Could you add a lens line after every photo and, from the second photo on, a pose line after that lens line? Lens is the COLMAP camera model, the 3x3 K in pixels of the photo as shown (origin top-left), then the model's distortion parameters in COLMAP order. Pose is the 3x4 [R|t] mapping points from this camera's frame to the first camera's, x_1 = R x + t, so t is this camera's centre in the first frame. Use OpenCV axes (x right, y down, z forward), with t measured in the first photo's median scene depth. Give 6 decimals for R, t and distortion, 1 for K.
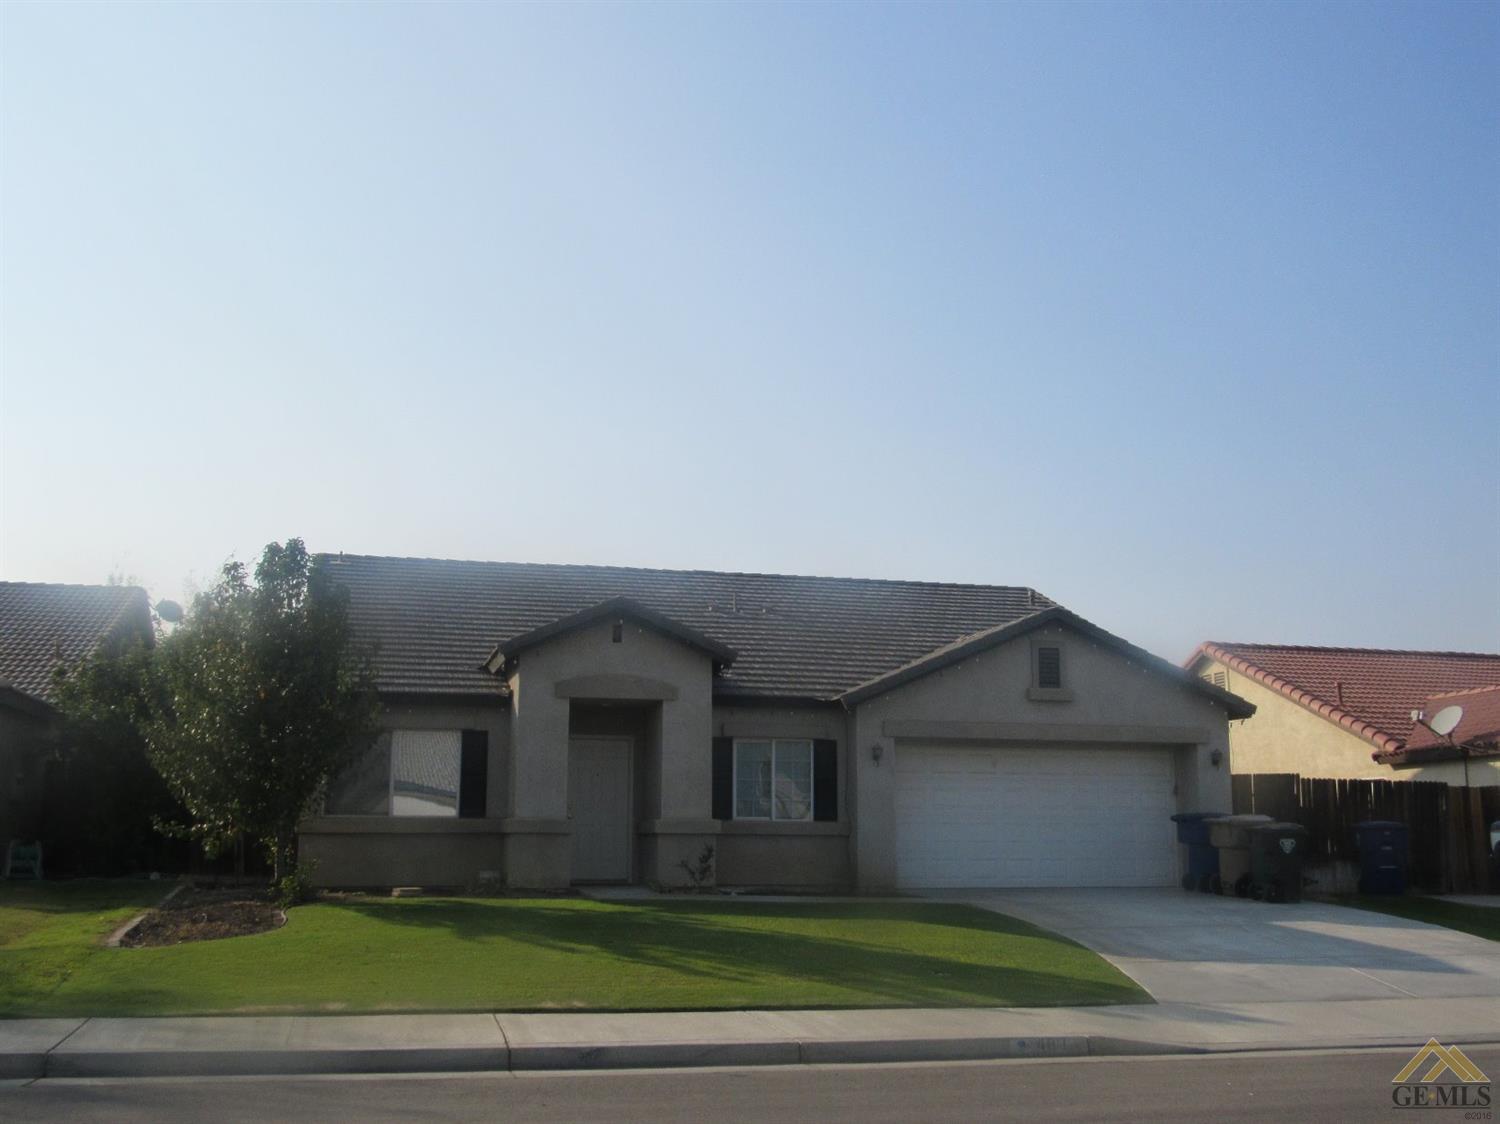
lens RADIAL K [[1499.9, 0, 748.7], [0, 1499.9, 550.1], [0, 0, 1]] dist [-0.055190, 0.000000]
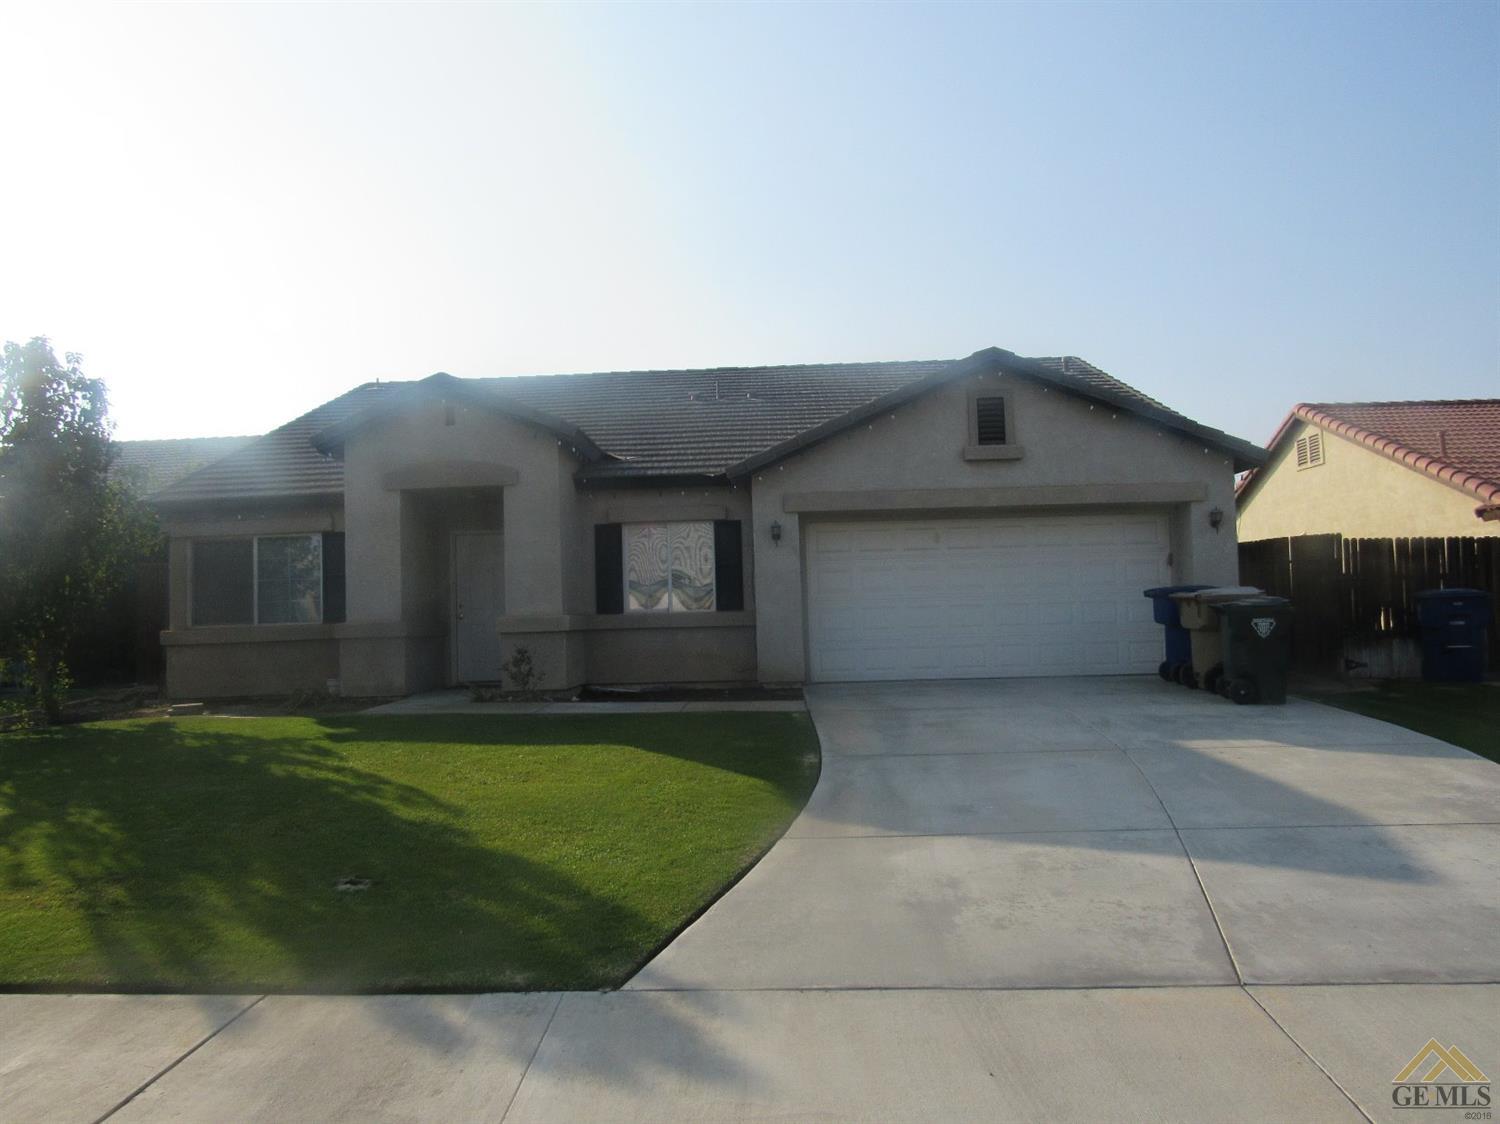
lens RADIAL K [[1077.7, 0, 755.4], [0, 1077.7, 568.0], [0, 0, 1]] dist [-0.023703, 0.006562]
pose [[0.963171, -0.045166, -0.265071, 0.232834], [0.083165, 0.987495, 0.133930, 0.069076], [0.255707, -0.151042, 0.954882, 0.384514]]
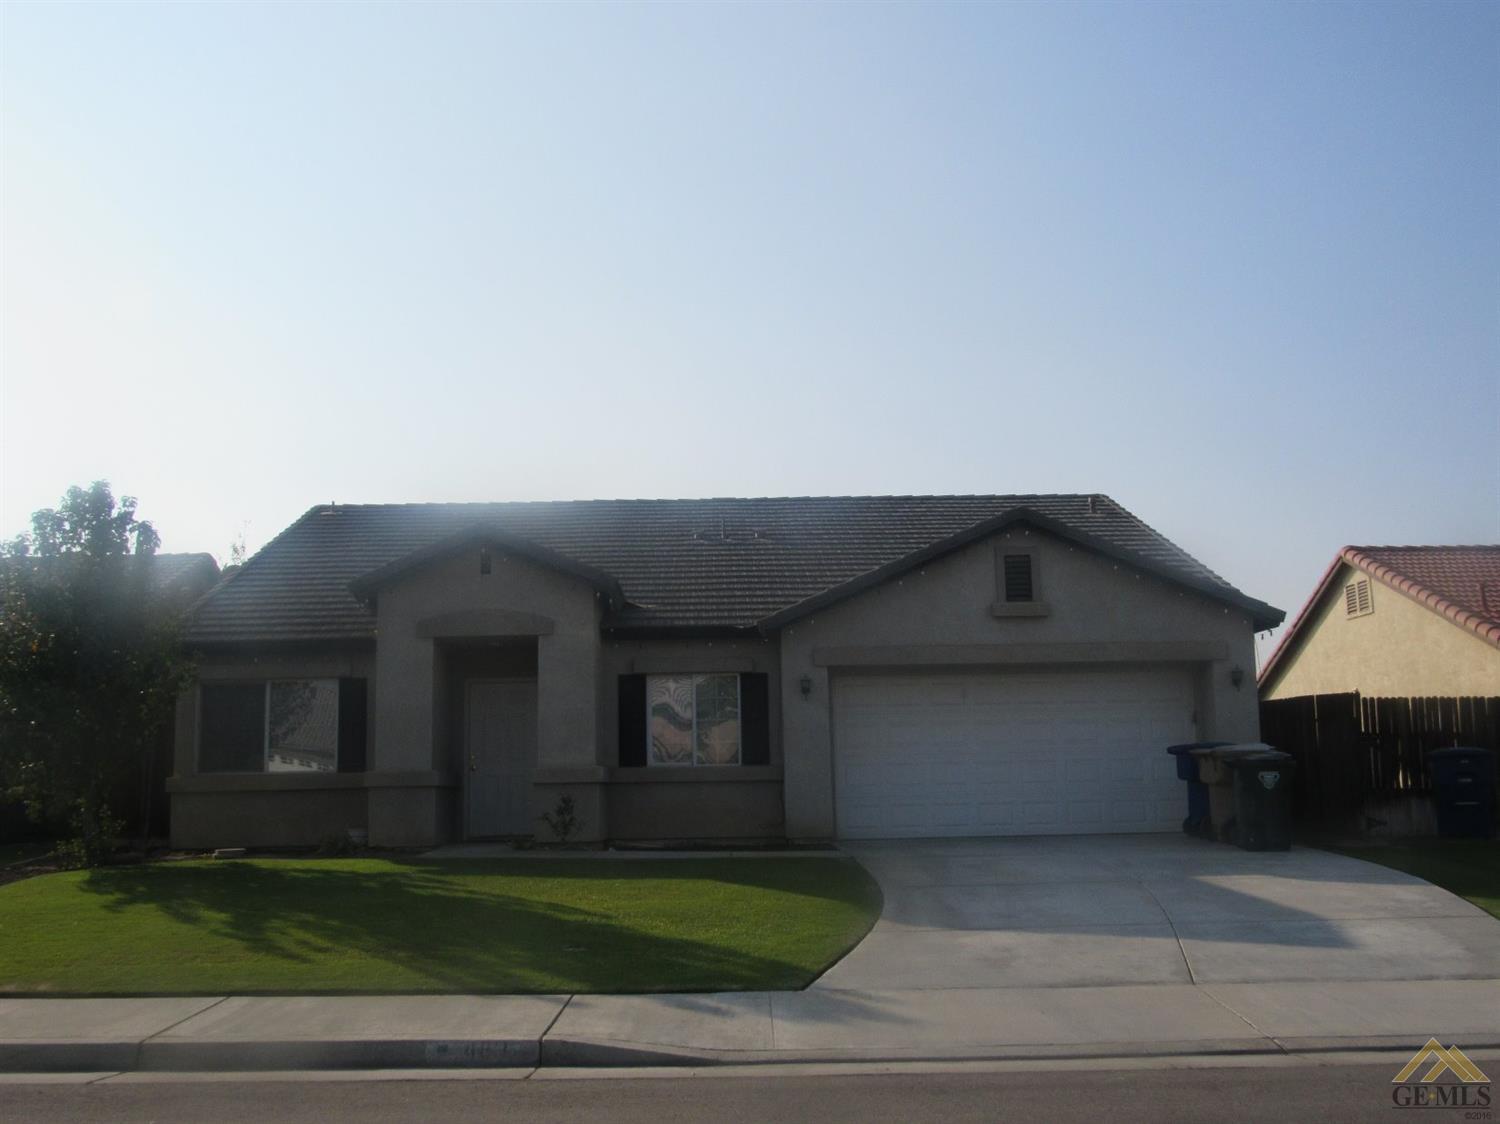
lens RADIAL K [[1499.9, 0, 762.2], [0, 1499.9, 564.4], [0, 0, 1]] dist [-0.055190, 0.000000]
pose [[0.977568, -0.055646, -0.203135, 0.234899], [0.063652, 0.997423, 0.033088, 0.033990], [0.200770, -0.045276, 0.978592, 0.143190]]
